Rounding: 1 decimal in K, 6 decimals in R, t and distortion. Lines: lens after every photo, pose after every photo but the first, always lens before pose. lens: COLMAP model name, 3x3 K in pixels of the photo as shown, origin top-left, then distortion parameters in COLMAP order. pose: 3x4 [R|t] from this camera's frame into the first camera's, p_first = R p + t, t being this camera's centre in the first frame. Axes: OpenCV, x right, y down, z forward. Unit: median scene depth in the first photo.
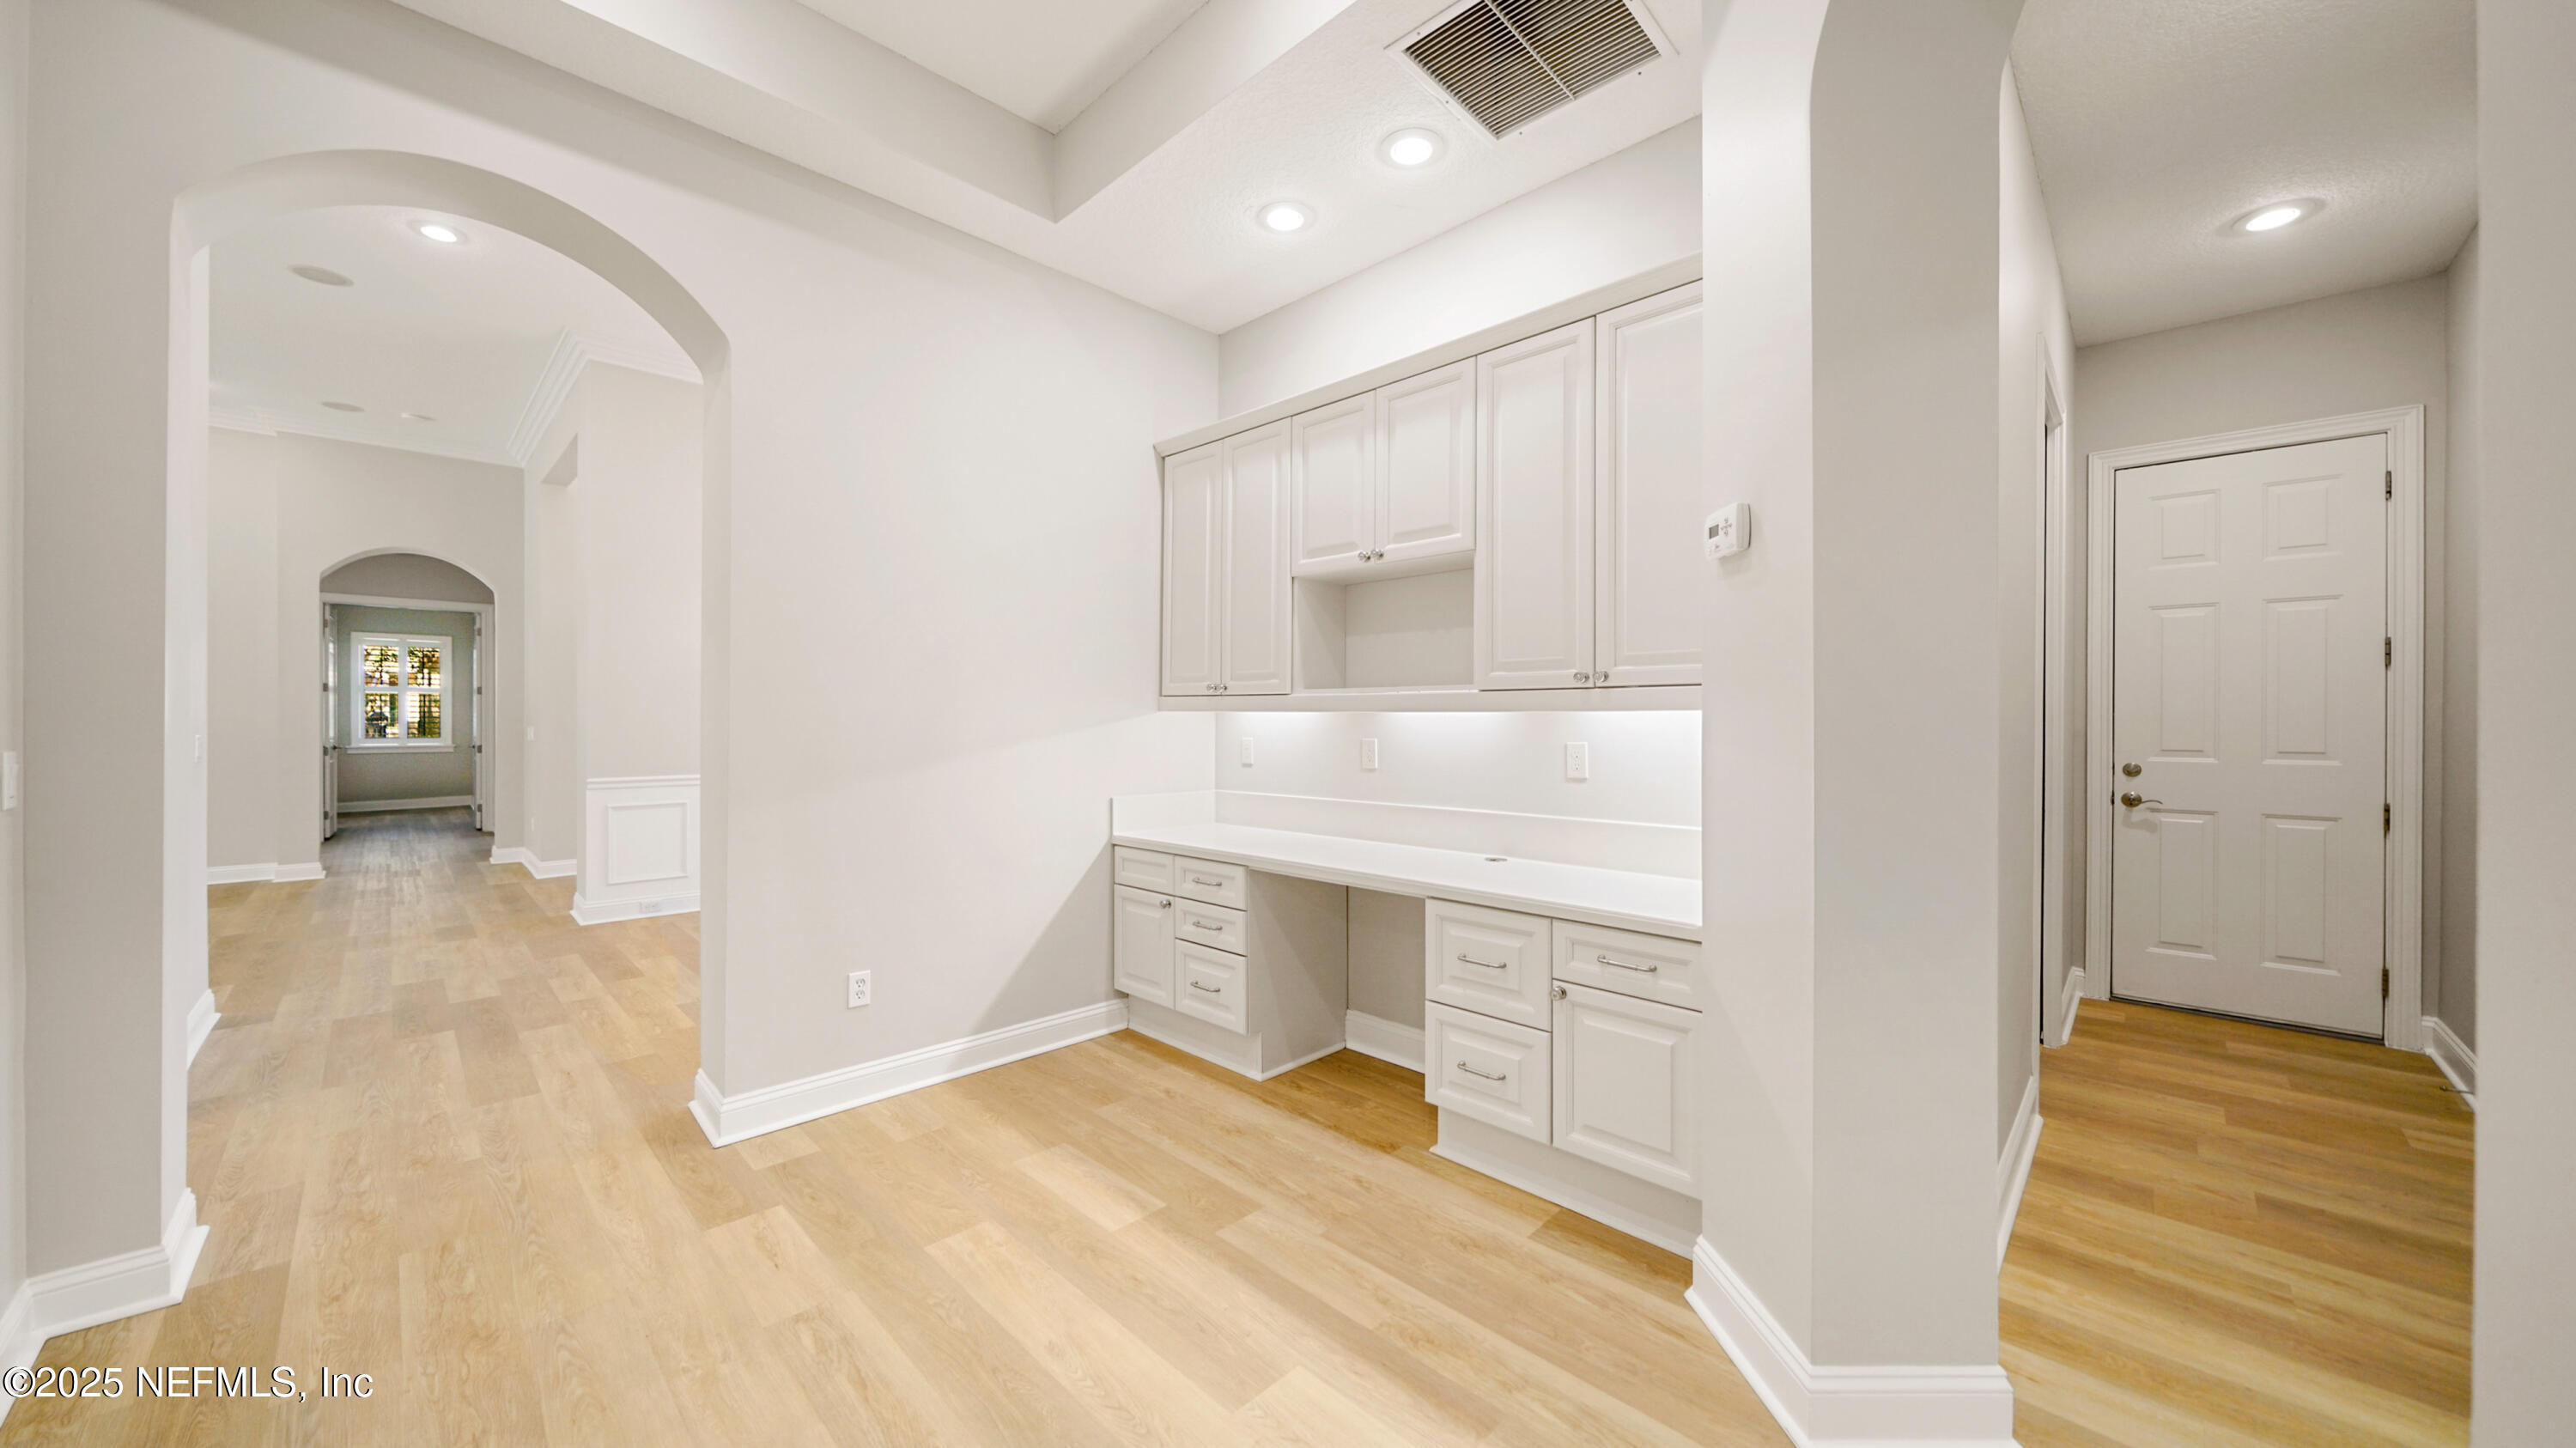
lens RADIAL K [[913.2, 0, 1298.5], [0, 913.2, 720.7], [0, 0, 1]] dist [-0.004726, -0.000441]
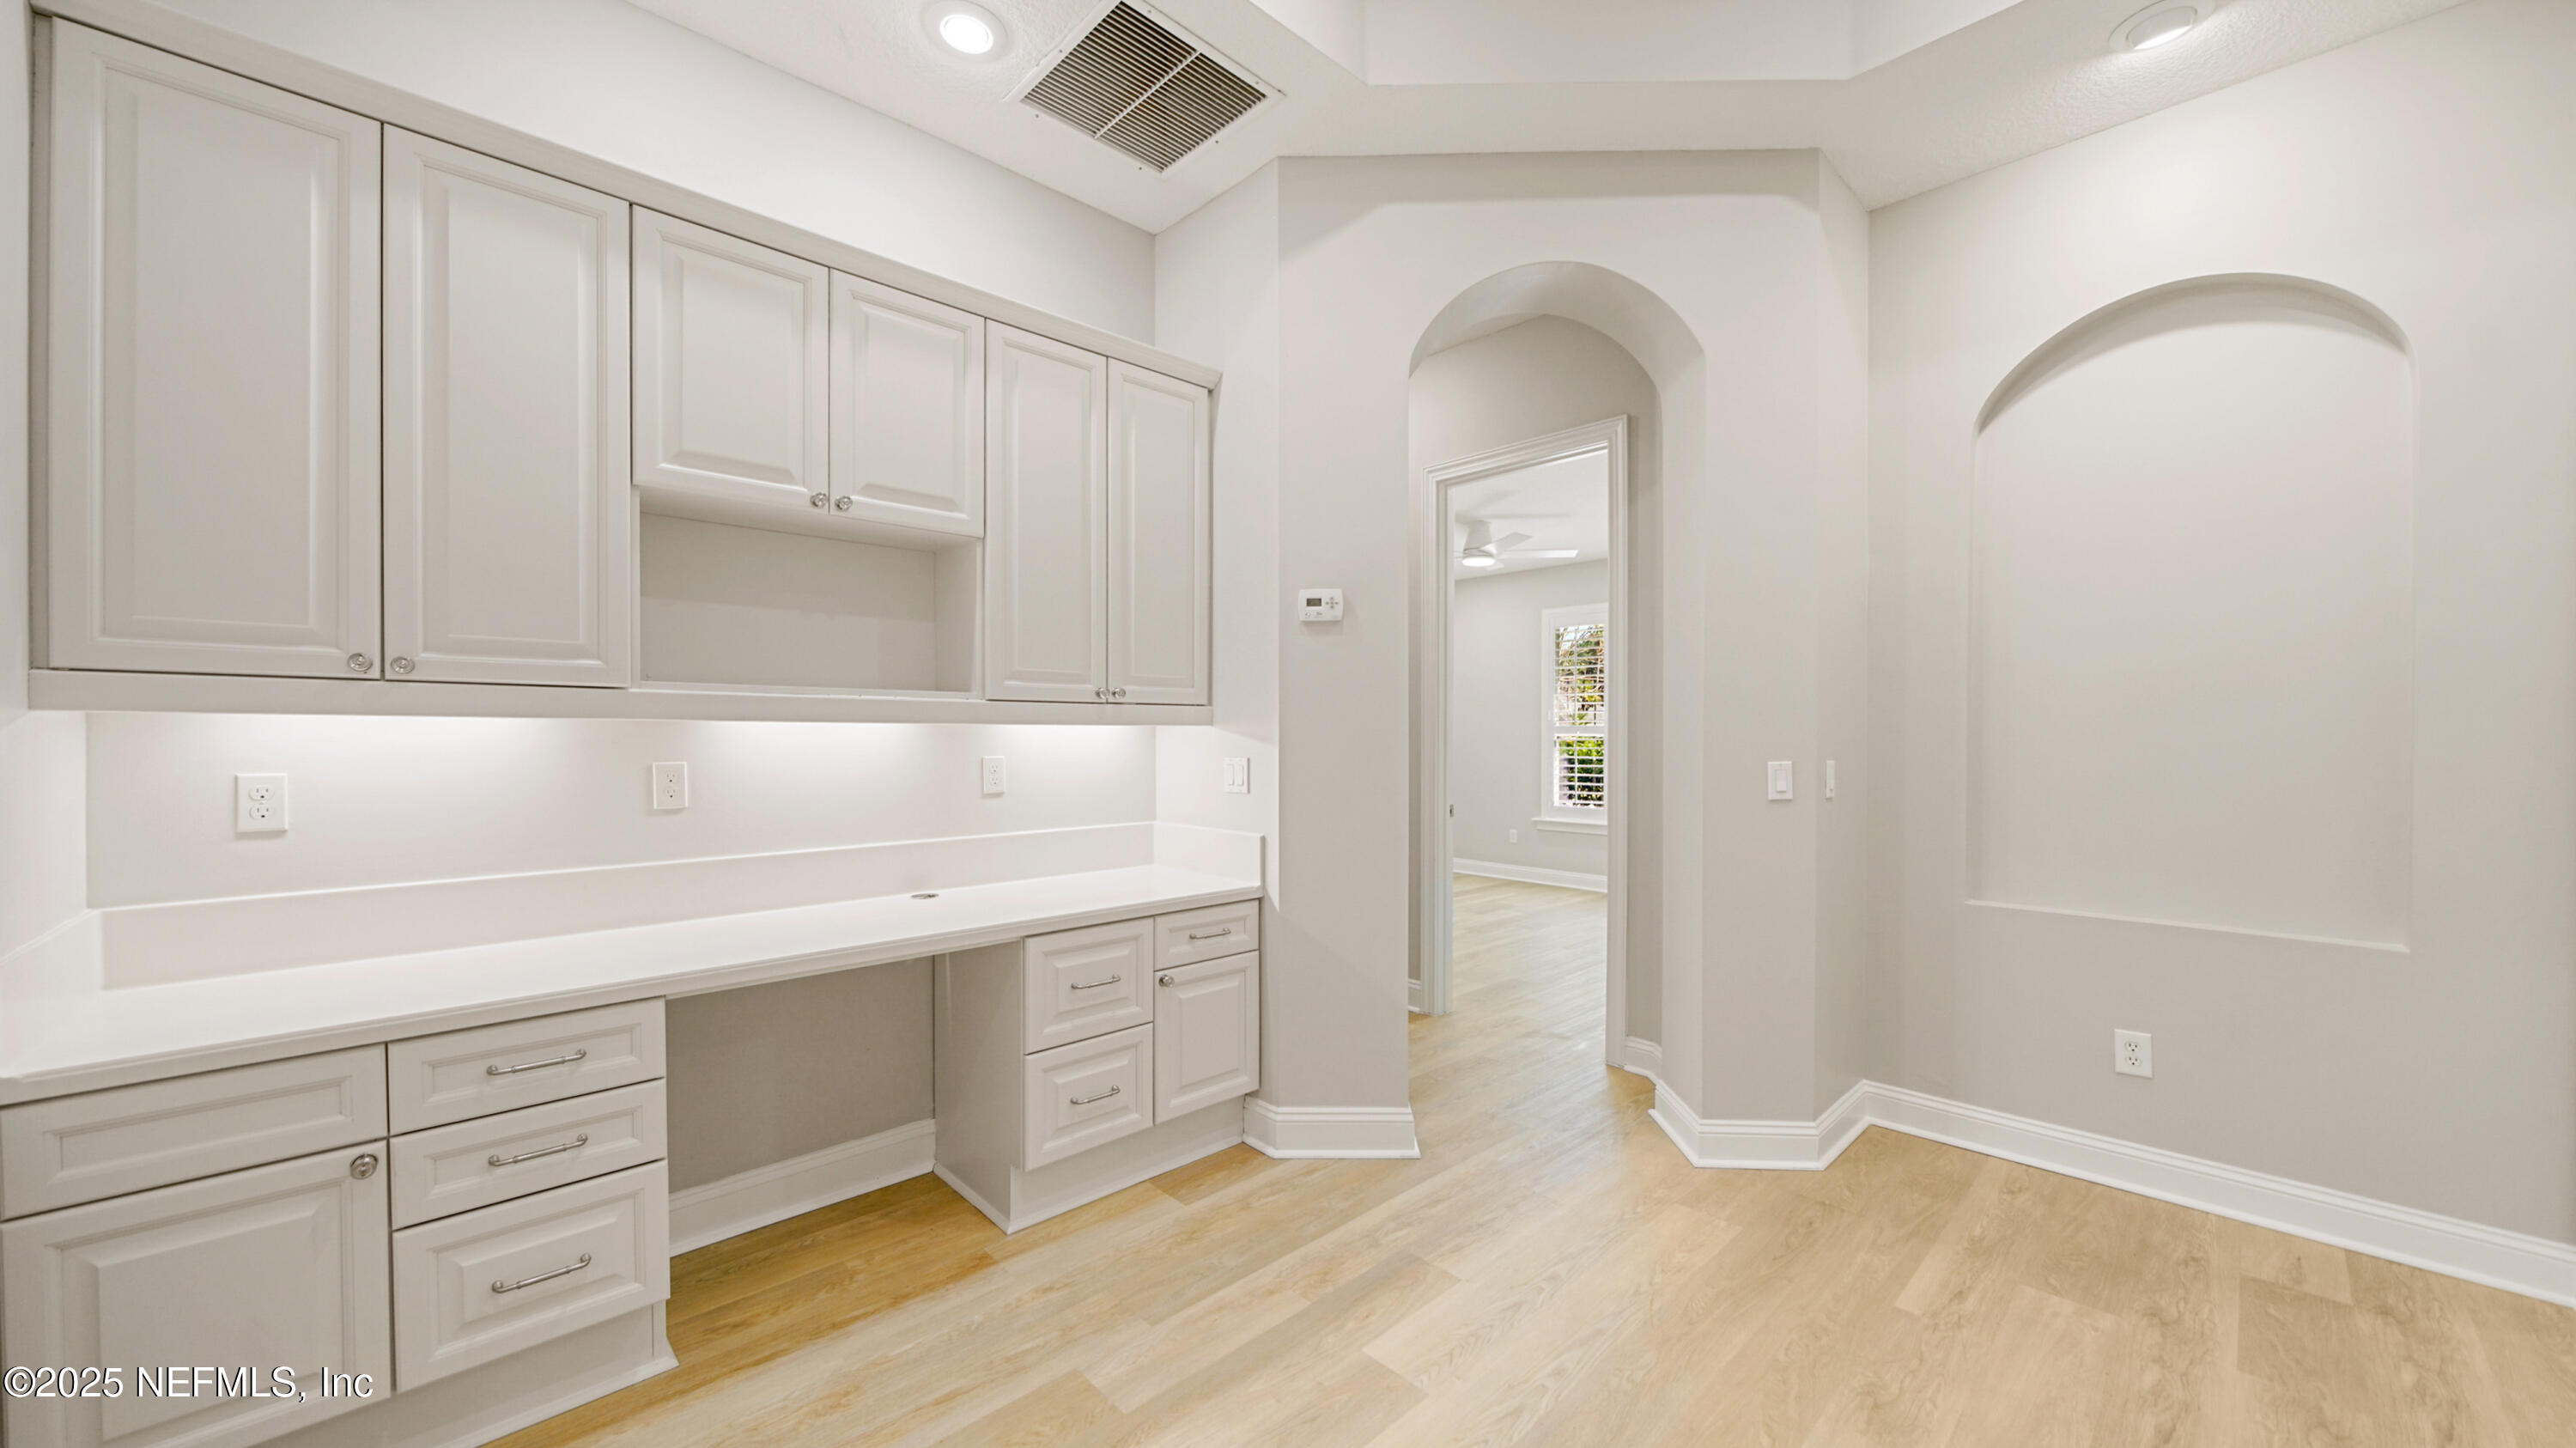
lens RADIAL K [[913.2, 0, 1299.4], [0, 913.2, 735.6], [0, 0, 1]] dist [-0.004726, -0.000441]
pose [[0.027678, -0.005534, 0.999602, -0.752931], [-0.001962, 0.999982, 0.005590, -0.004448], [-0.999615, -0.002116, 0.027667, 0.749094]]
